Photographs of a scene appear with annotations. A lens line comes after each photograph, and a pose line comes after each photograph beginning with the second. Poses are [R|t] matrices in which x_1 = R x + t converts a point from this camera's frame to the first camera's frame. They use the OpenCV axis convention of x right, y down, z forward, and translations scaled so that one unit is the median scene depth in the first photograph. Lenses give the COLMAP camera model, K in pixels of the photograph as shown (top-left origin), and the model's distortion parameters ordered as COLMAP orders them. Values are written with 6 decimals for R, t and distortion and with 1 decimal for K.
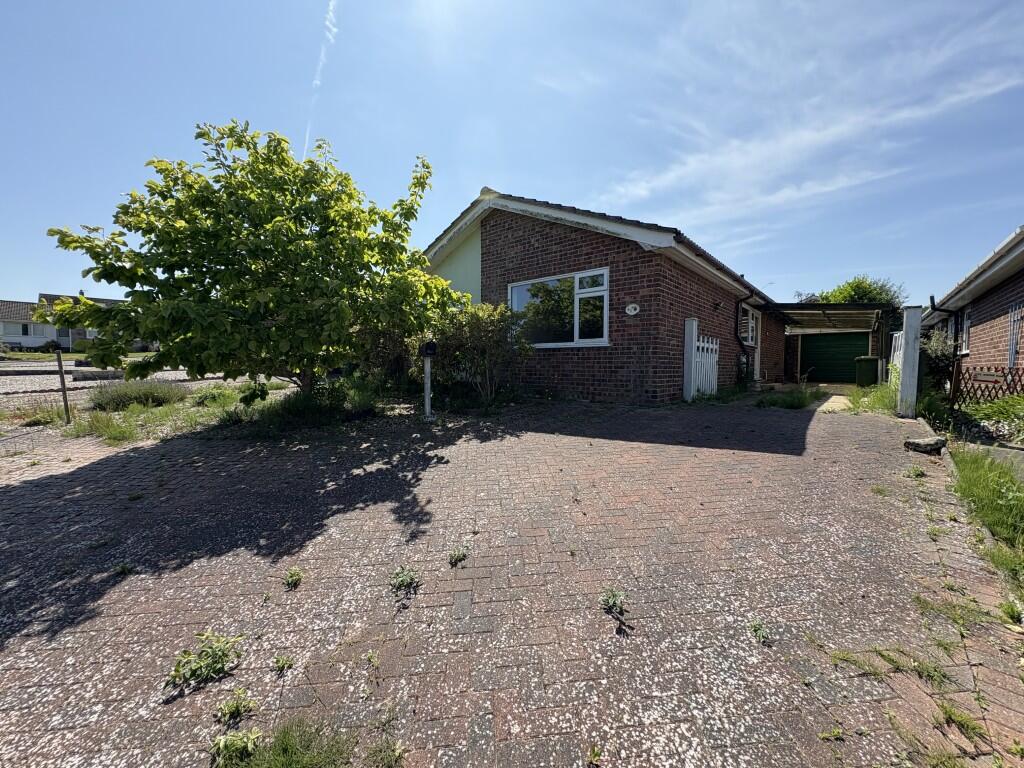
lens RADIAL K [[409.0, 0, 513.8], [0, 409.0, 383.6], [0, 0, 1]] dist [0.006910, 0.000269]
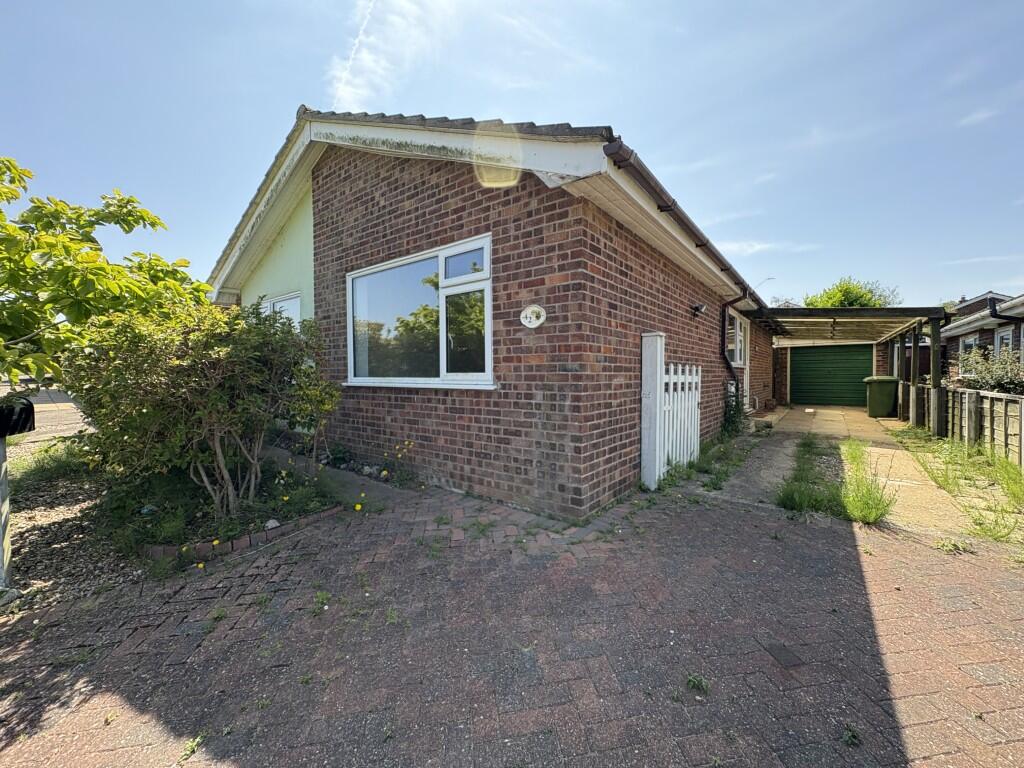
lens RADIAL K [[409.0, 0, 513.0], [0, 409.0, 384.2], [0, 0, 1]] dist [0.006910, 0.000269]
pose [[0.998387, -0.010557, 0.055779, 0.179659], [0.011508, 0.999793, -0.016768, -0.070265], [-0.055590, 0.017383, 0.998302, 0.389565]]
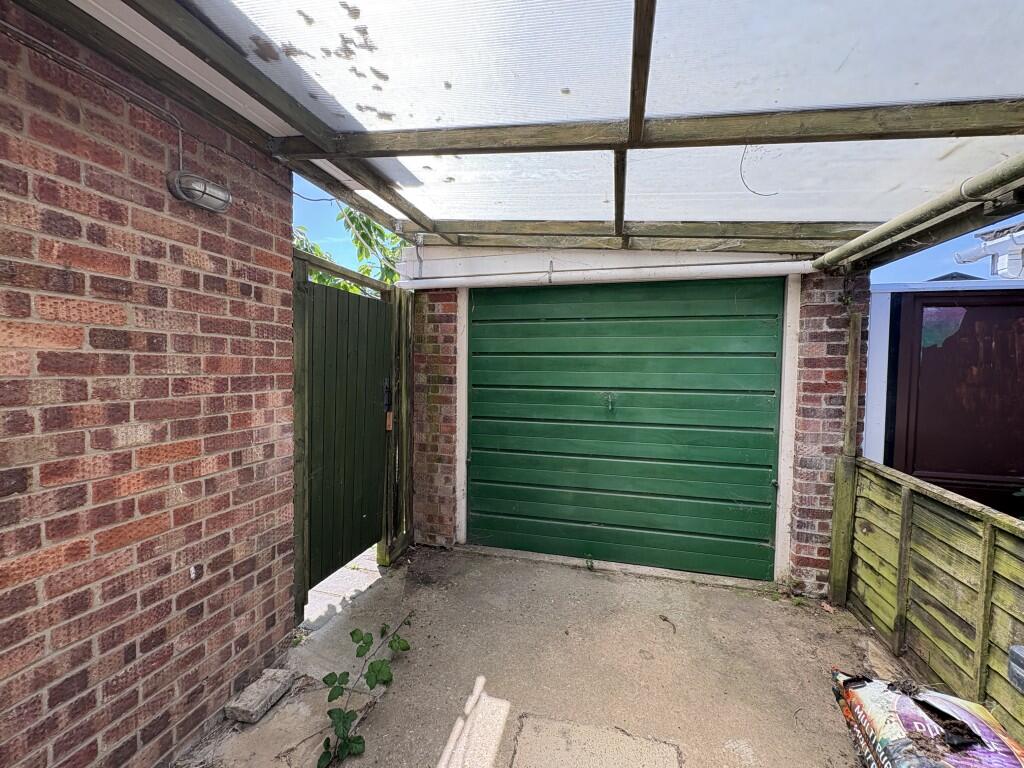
lens RADIAL K [[409.0, 0, 513.5], [0, 409.0, 379.8], [0, 0, 1]] dist [0.006910, 0.000269]
pose [[0.898889, -0.006803, 0.438124, 1.201020], [0.009802, 0.999941, -0.004585, -0.147387], [-0.438067, 0.008416, 0.898903, 1.561446]]
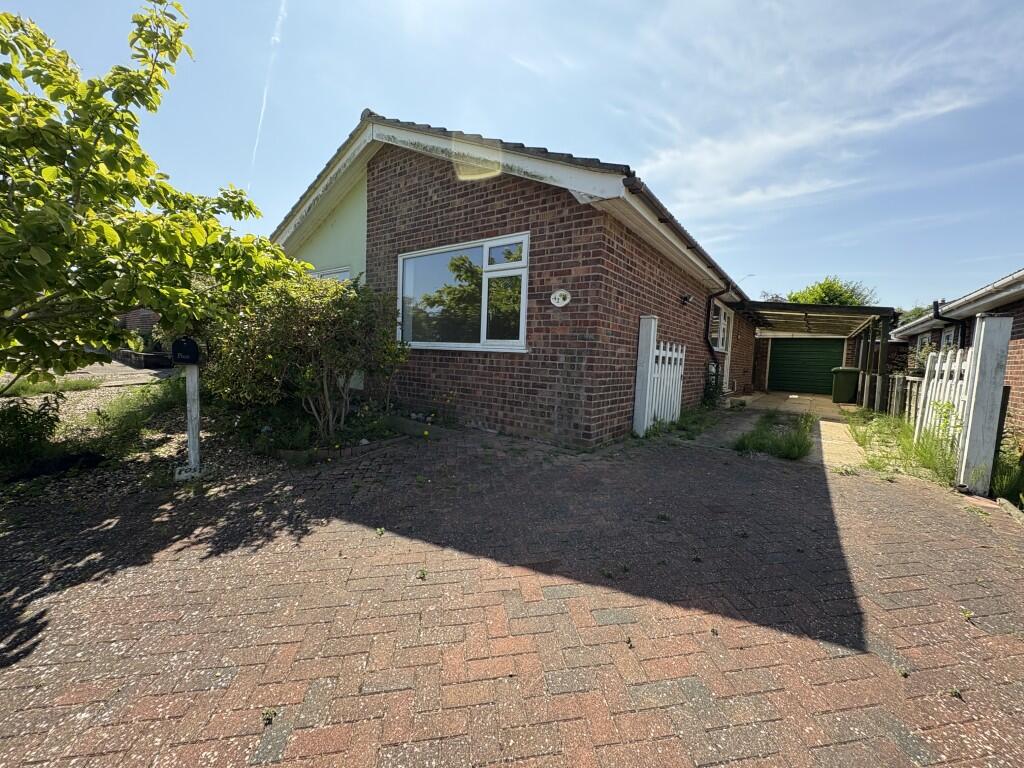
lens RADIAL K [[409.0, 0, 512.9], [0, 409.0, 383.9], [0, 0, 1]] dist [0.006910, 0.000269]
pose [[0.996523, 0.031943, 0.076957, 0.127735], [-0.034179, 0.999026, 0.027923, -0.046471], [-0.075990, -0.030456, 0.996643, 0.268450]]
